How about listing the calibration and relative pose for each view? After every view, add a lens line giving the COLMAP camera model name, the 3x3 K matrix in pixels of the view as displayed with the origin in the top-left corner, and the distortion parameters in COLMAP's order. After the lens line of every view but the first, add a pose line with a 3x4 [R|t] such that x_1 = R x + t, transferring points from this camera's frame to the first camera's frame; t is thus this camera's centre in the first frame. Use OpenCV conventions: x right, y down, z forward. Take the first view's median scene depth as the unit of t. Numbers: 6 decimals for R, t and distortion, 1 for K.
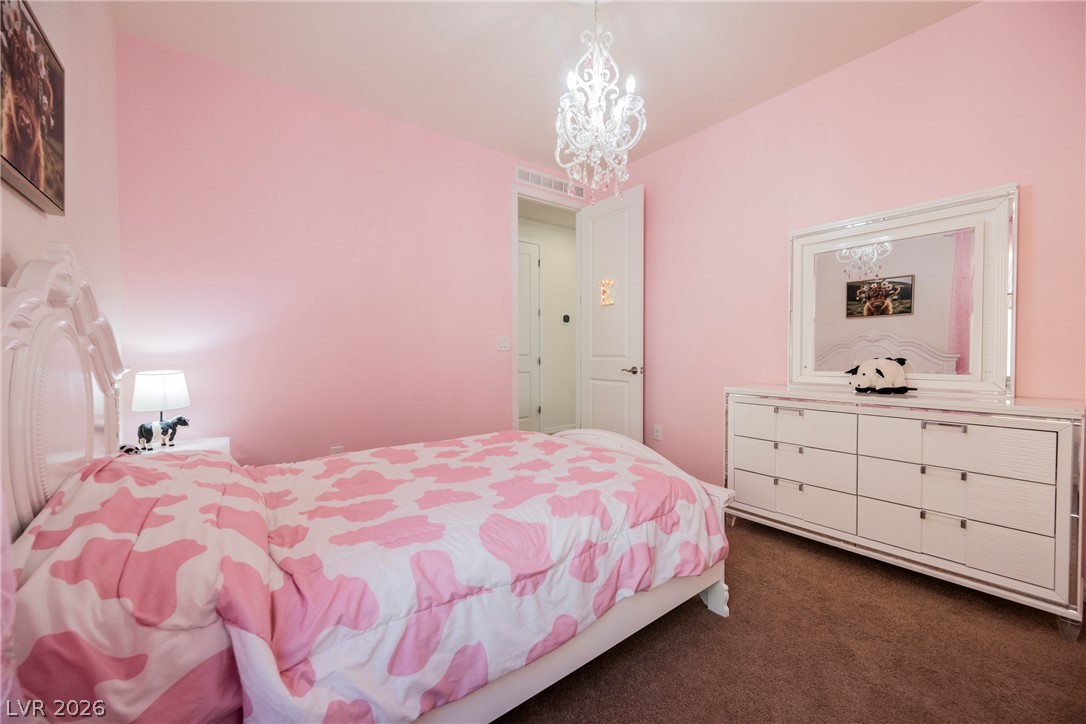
lens RADIAL K [[432.4, 0, 543.8], [0, 432.4, 359.5], [0, 0, 1]] dist [0.011962, 0.000085]
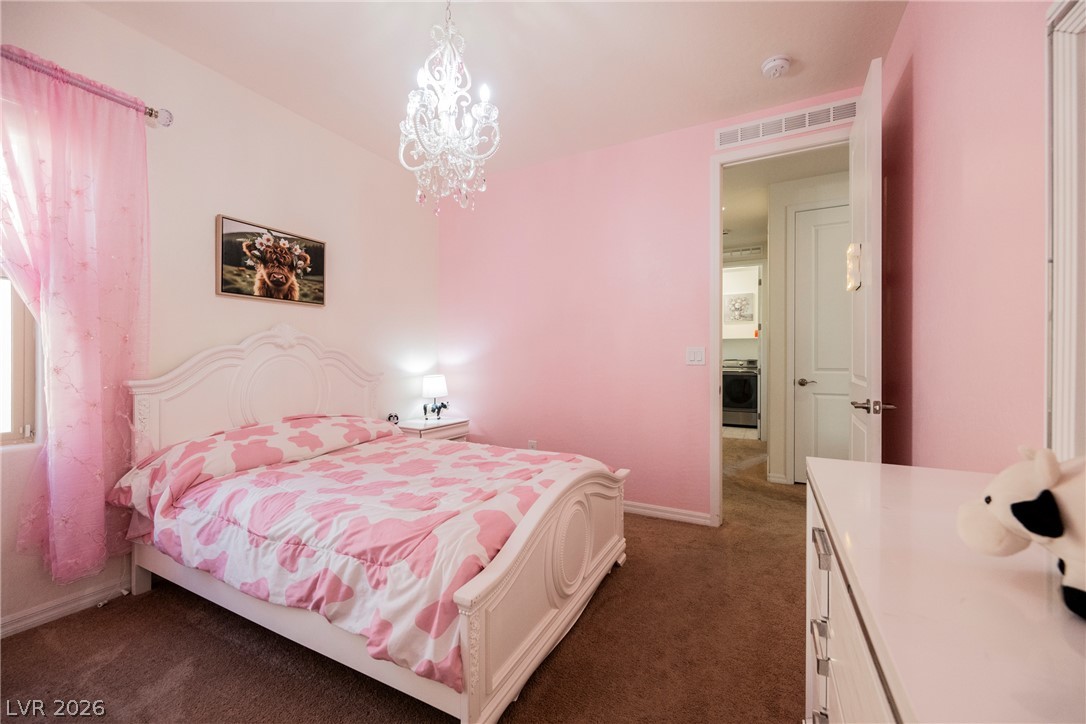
lens RADIAL K [[423.2, 0, 545.6], [0, 423.2, 363.2], [0, 0, 1]] dist [-0.000397, -0.000274]
pose [[0.427314, 0.011290, -0.904033, 1.249070], [-0.018919, 0.999815, 0.003544, -0.055334], [0.903905, 0.015590, 0.427449, 0.990040]]
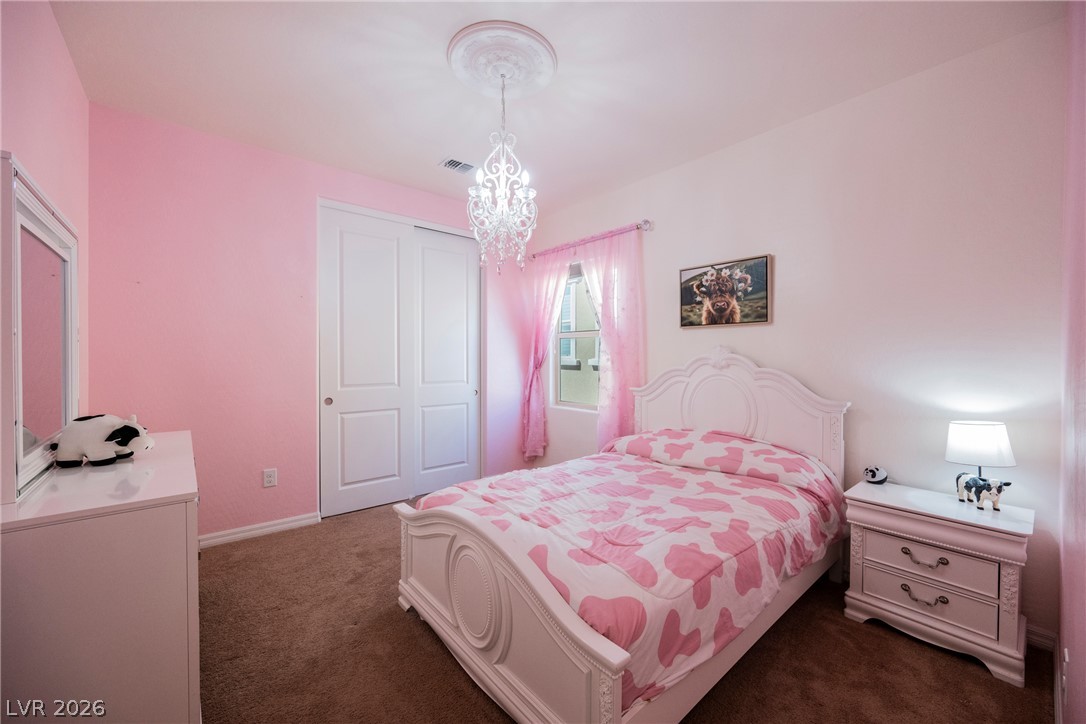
lens RADIAL K [[423.2, 0, 545.6], [0, 423.2, 363.2], [0, 0, 1]] dist [-0.000397, -0.000274]
pose [[-0.998166, -0.000508, -0.060534, 0.091831], [-0.002531, 0.999440, 0.033357, -0.180109], [0.060484, 0.033449, -0.997609, 2.674933]]
